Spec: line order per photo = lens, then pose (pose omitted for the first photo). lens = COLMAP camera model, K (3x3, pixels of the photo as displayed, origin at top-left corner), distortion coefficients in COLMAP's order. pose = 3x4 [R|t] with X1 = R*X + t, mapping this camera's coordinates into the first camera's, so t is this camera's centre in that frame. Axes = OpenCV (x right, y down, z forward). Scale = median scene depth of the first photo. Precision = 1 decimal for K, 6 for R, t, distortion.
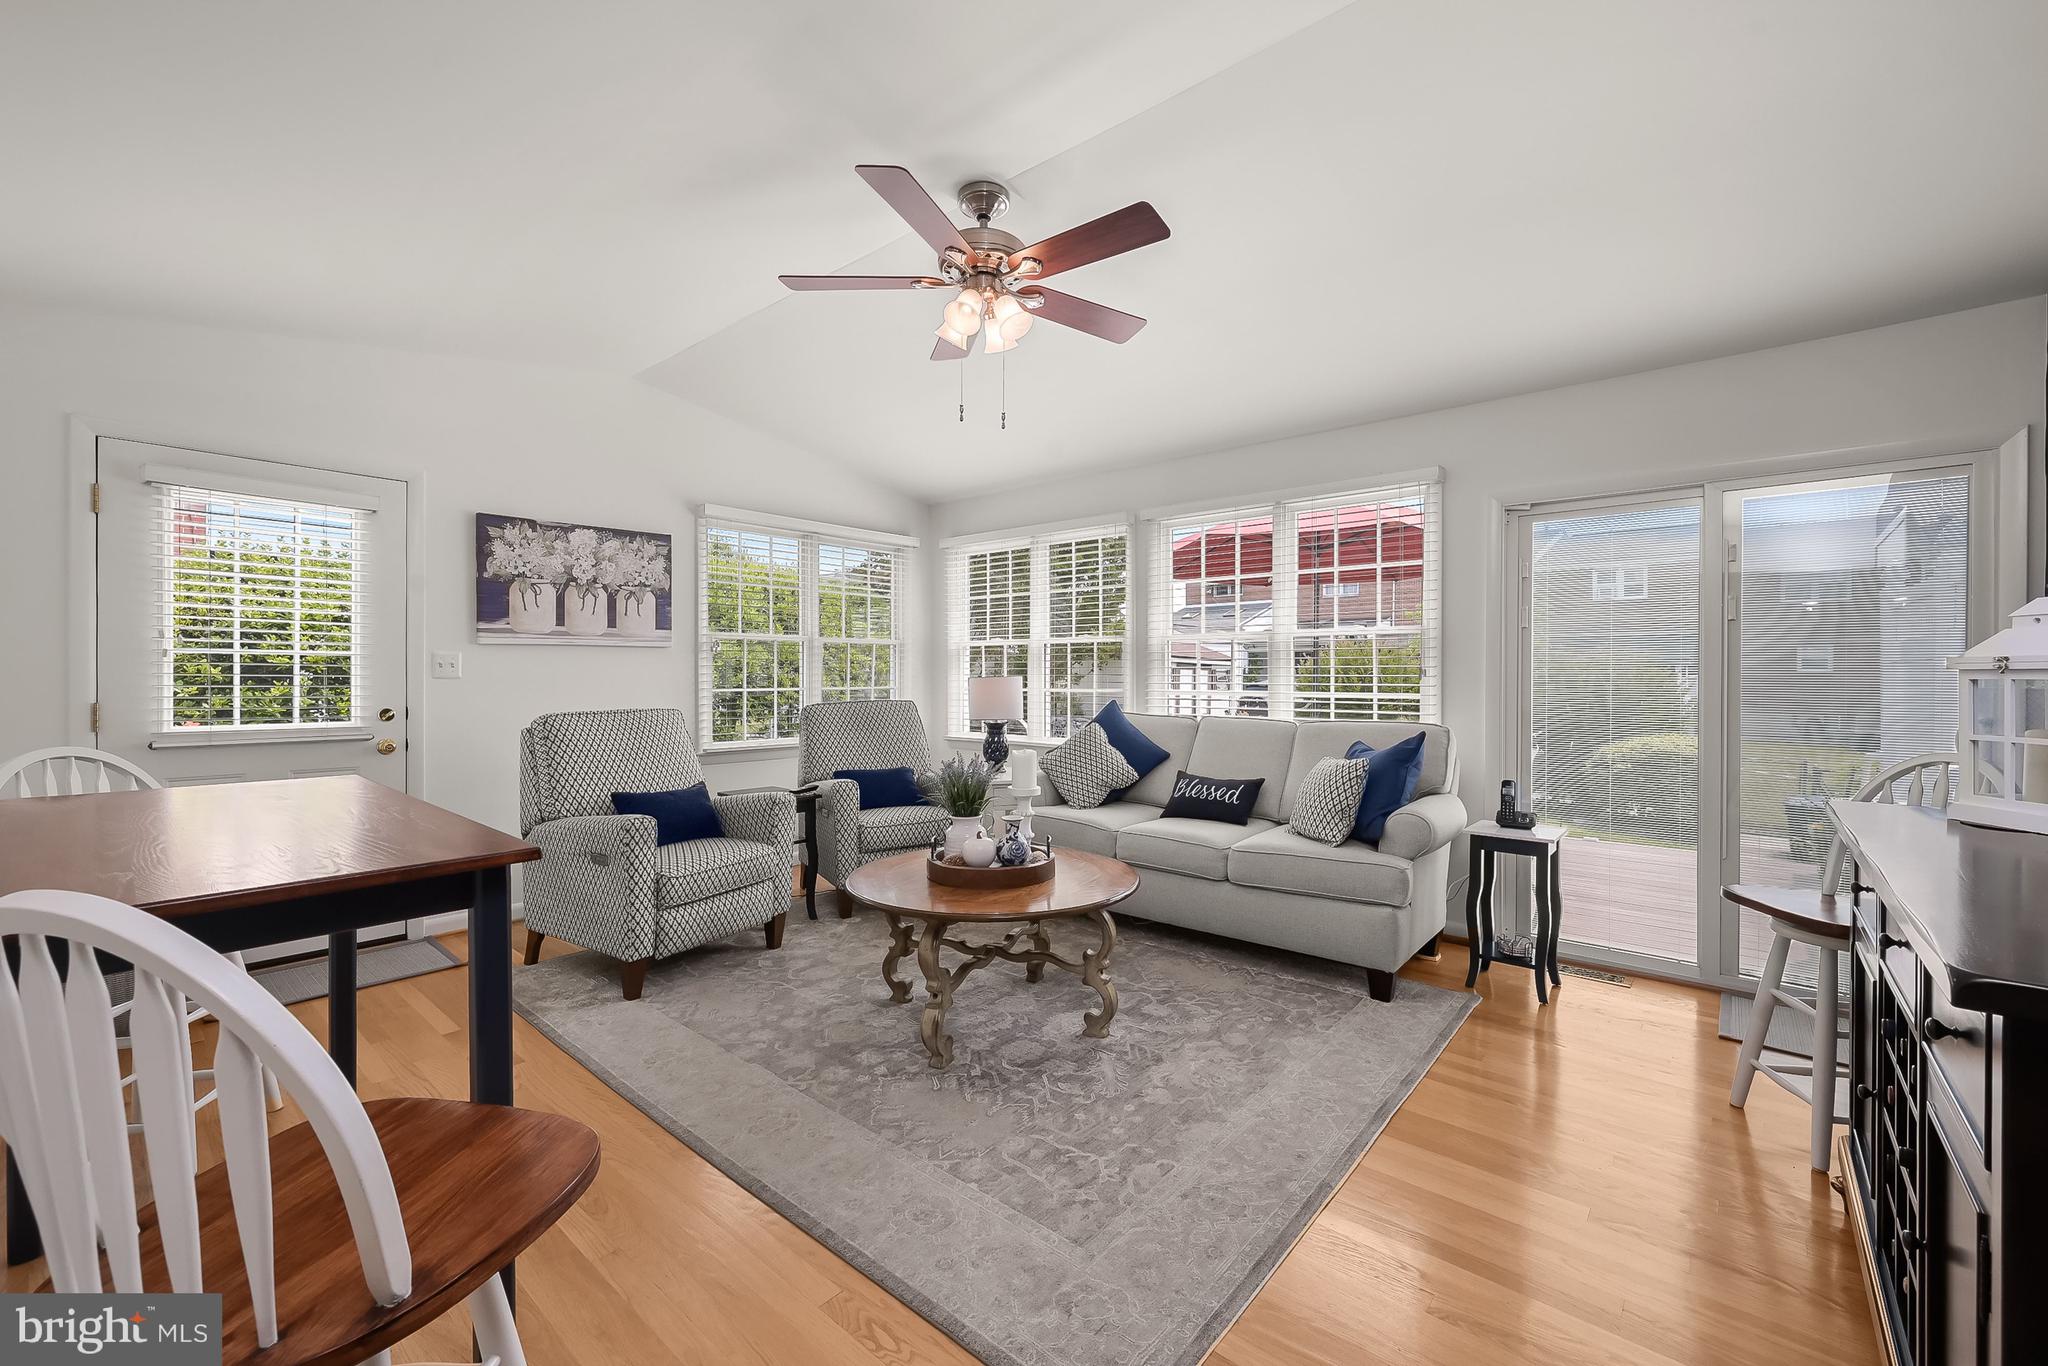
lens RADIAL K [[815.4, 0, 1022.1], [0, 815.4, 699.3], [0, 0, 1]] dist [-0.001704, 0.001259]
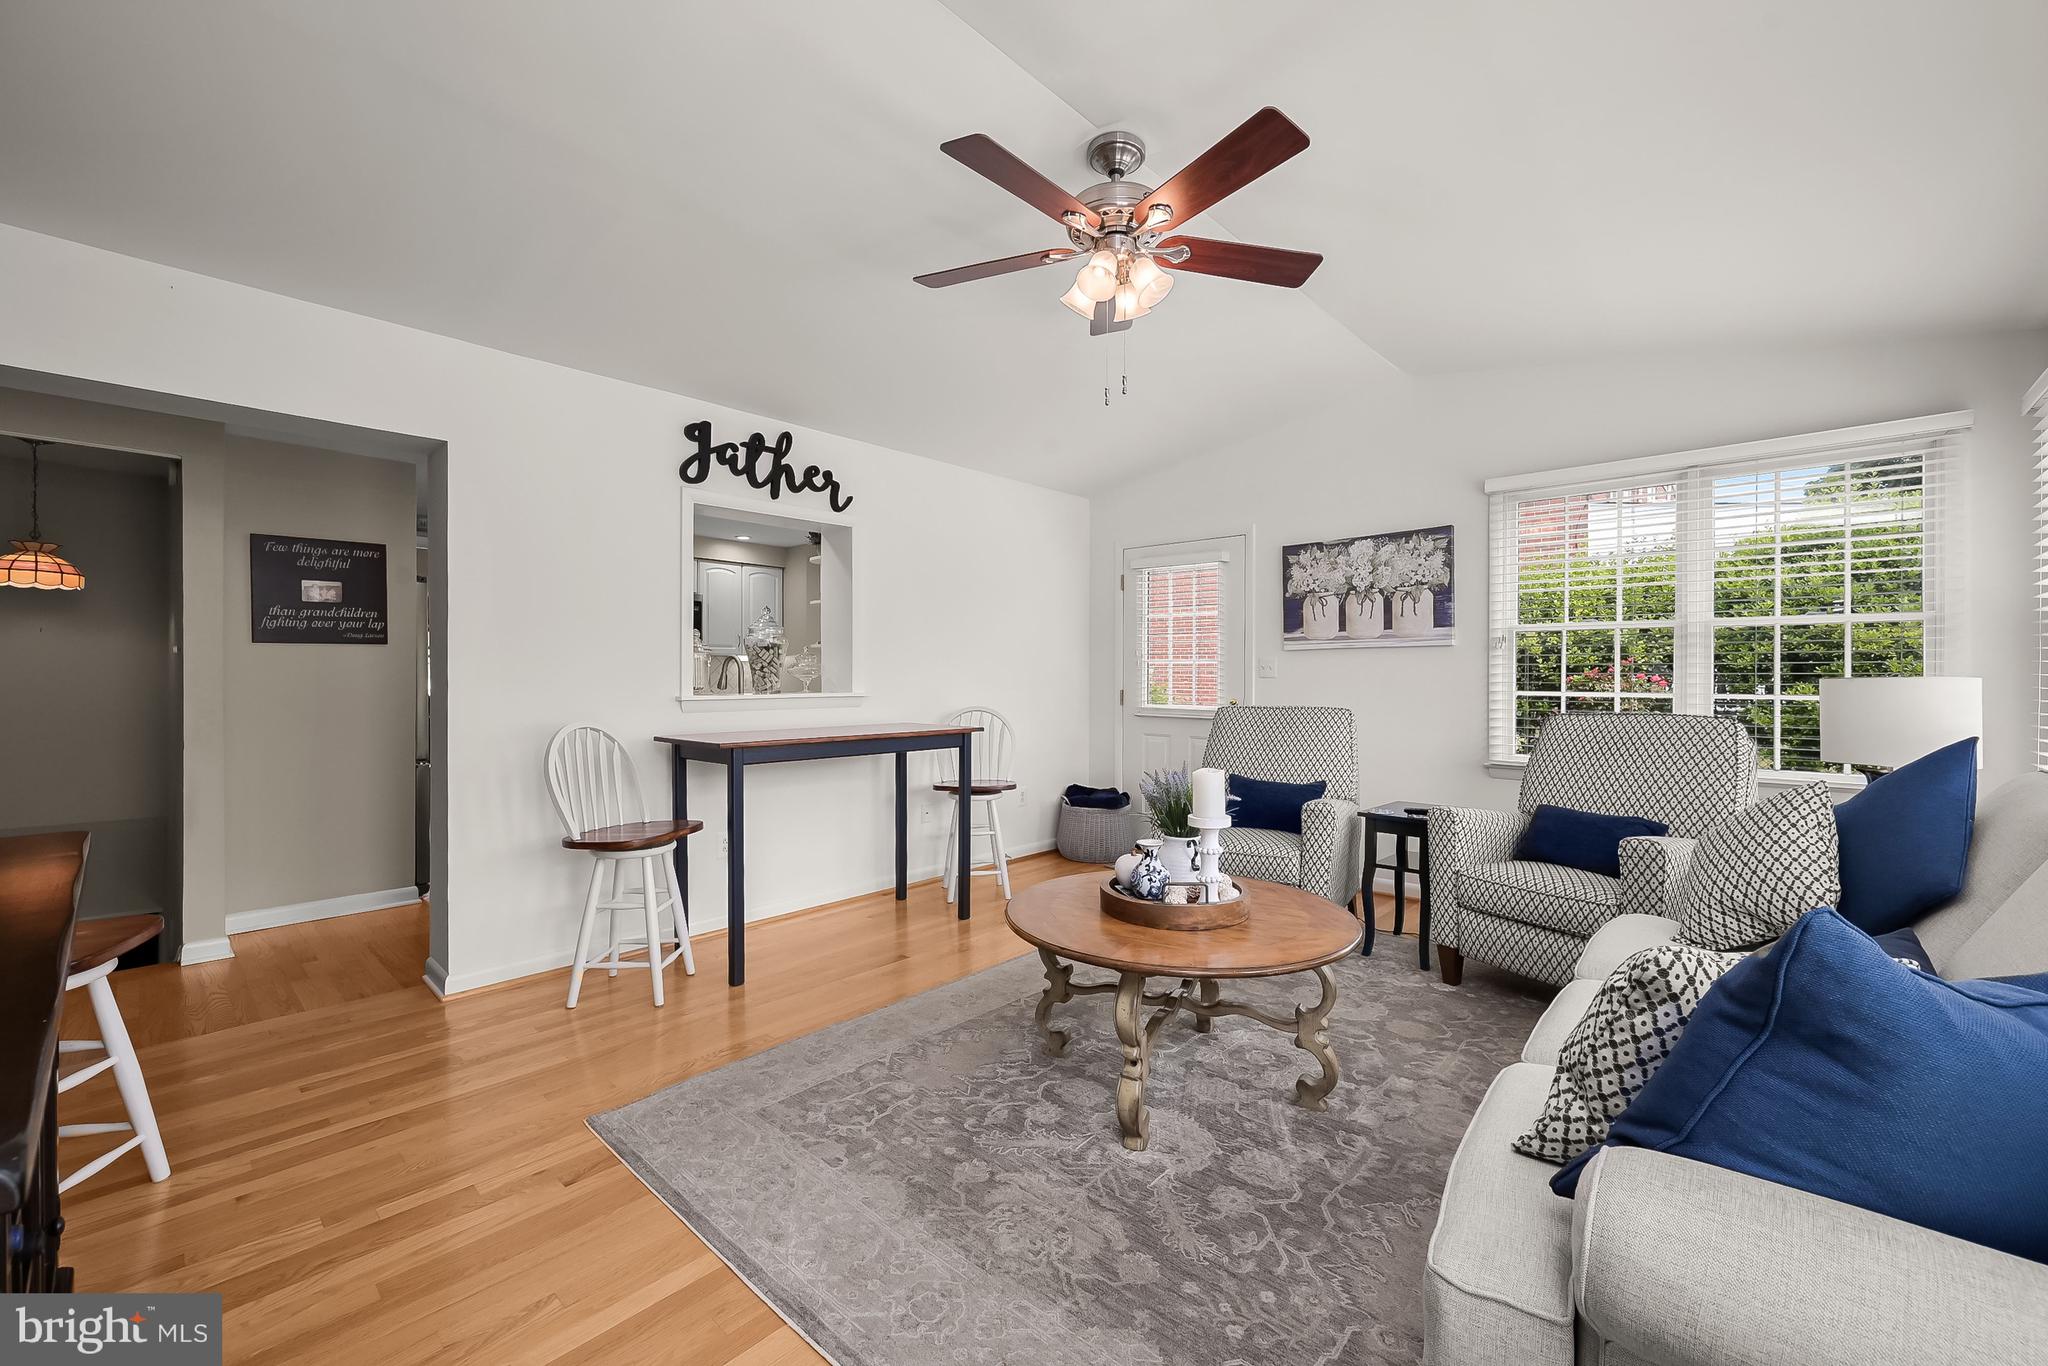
lens RADIAL K [[815.4, 0, 1021.8], [0, 815.4, 681.7], [0, 0, 1]] dist [-0.001704, 0.001259]
pose [[-0.019776, 0.007462, -0.999777, 0.563915], [-0.032049, 0.999454, 0.008093, -0.016161], [0.999291, 0.032202, -0.019526, 0.590138]]
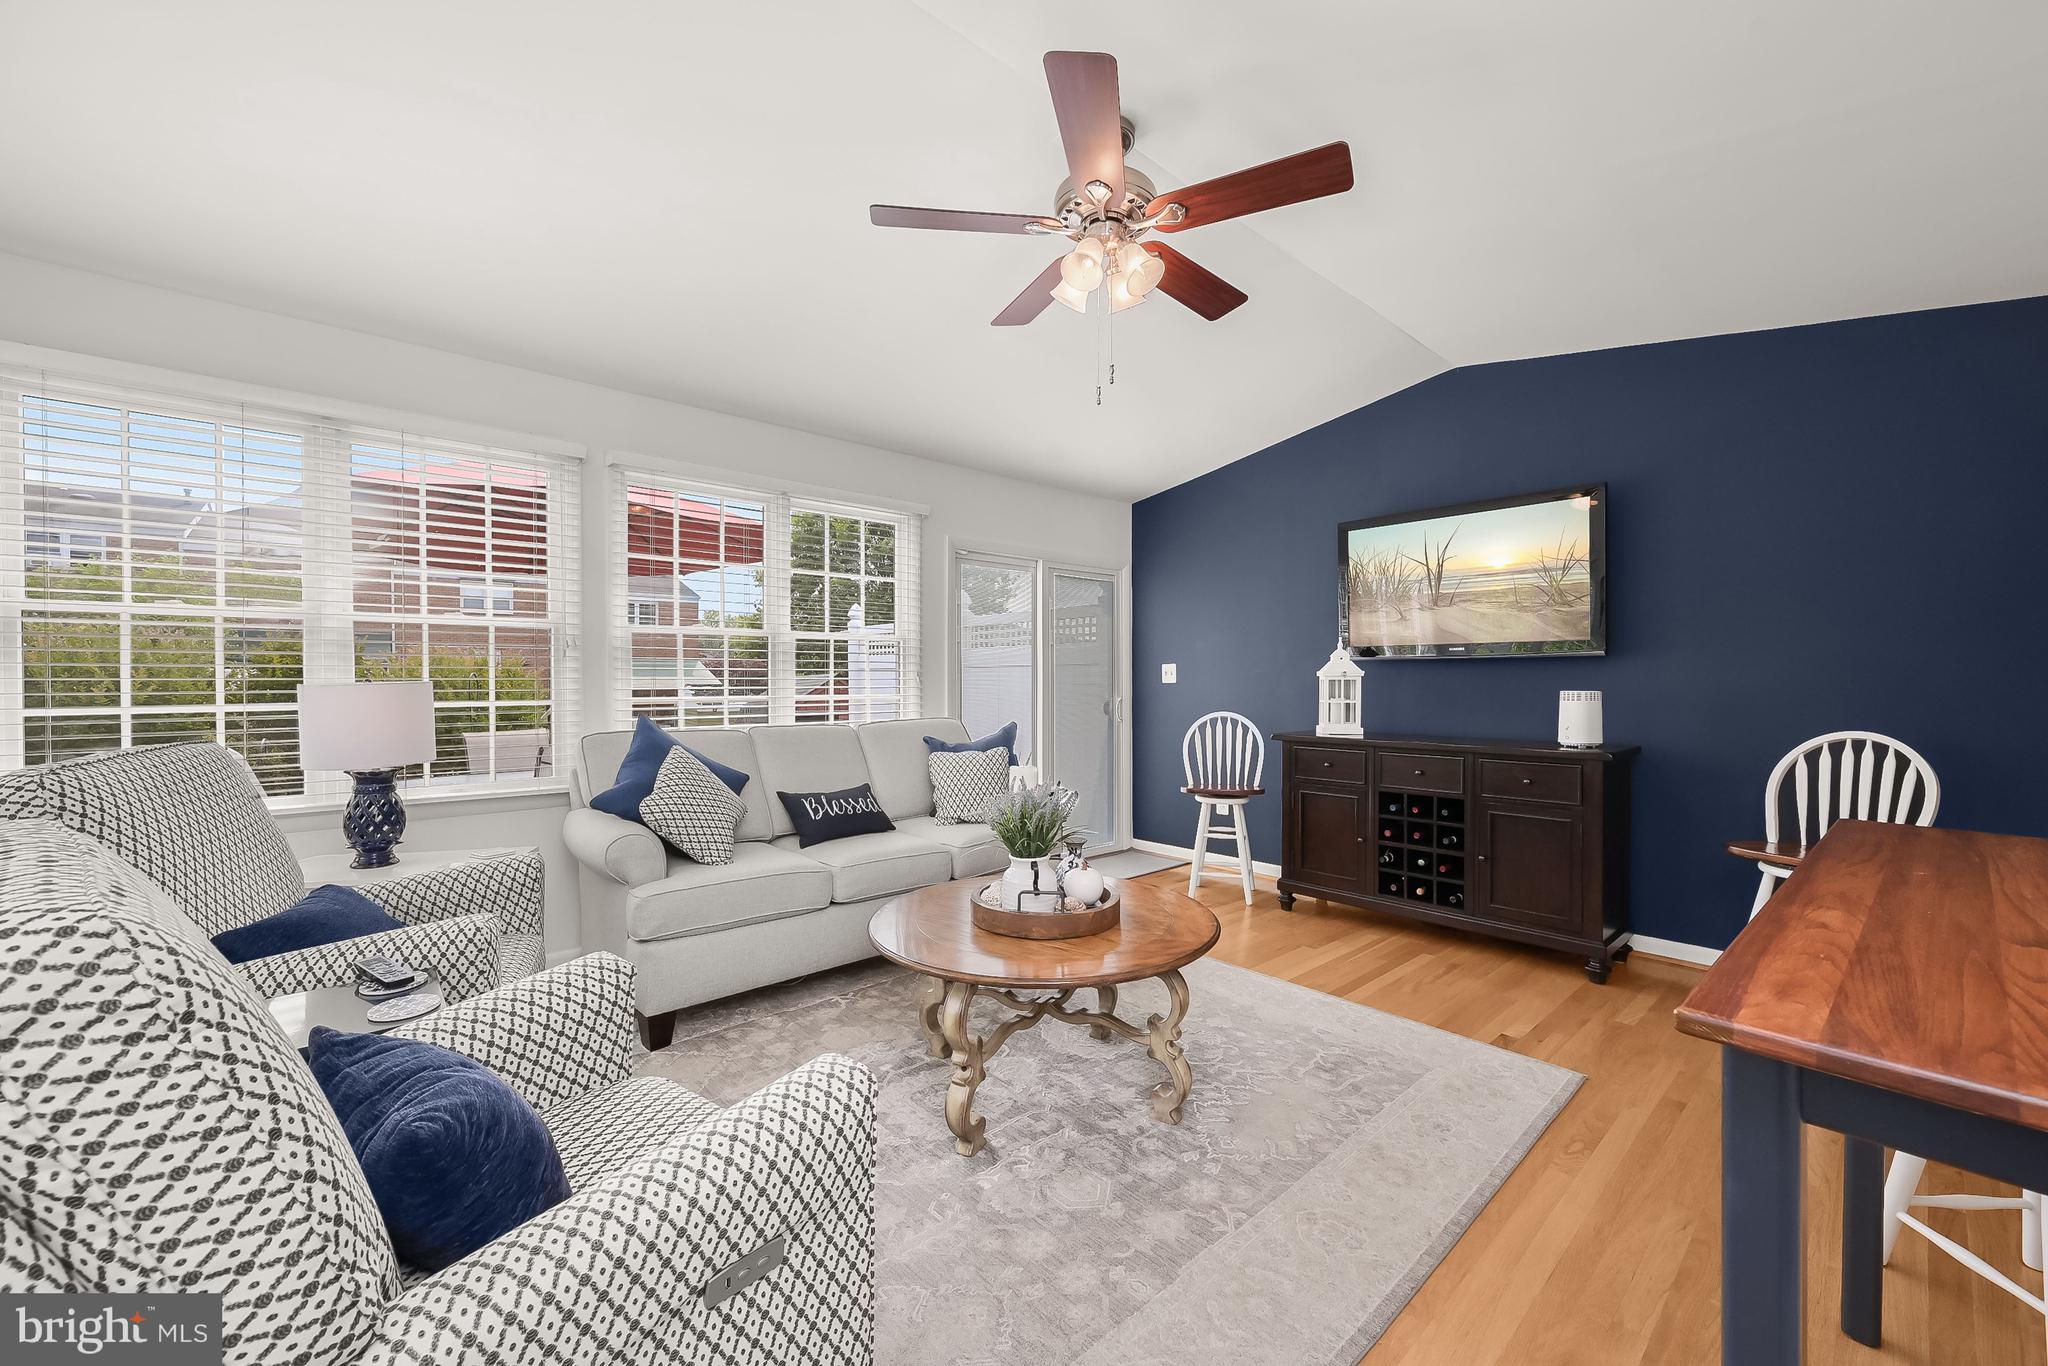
lens RADIAL K [[815.4, 0, 1018.6], [0, 815.4, 674.1], [0, 0, 1]] dist [-0.001704, 0.001259]
pose [[0.125909, -0.001904, 0.992040, -0.623616], [0.022225, 0.999753, -0.000902, -0.029807], [-0.991793, 0.022162, 0.125920, 0.637833]]
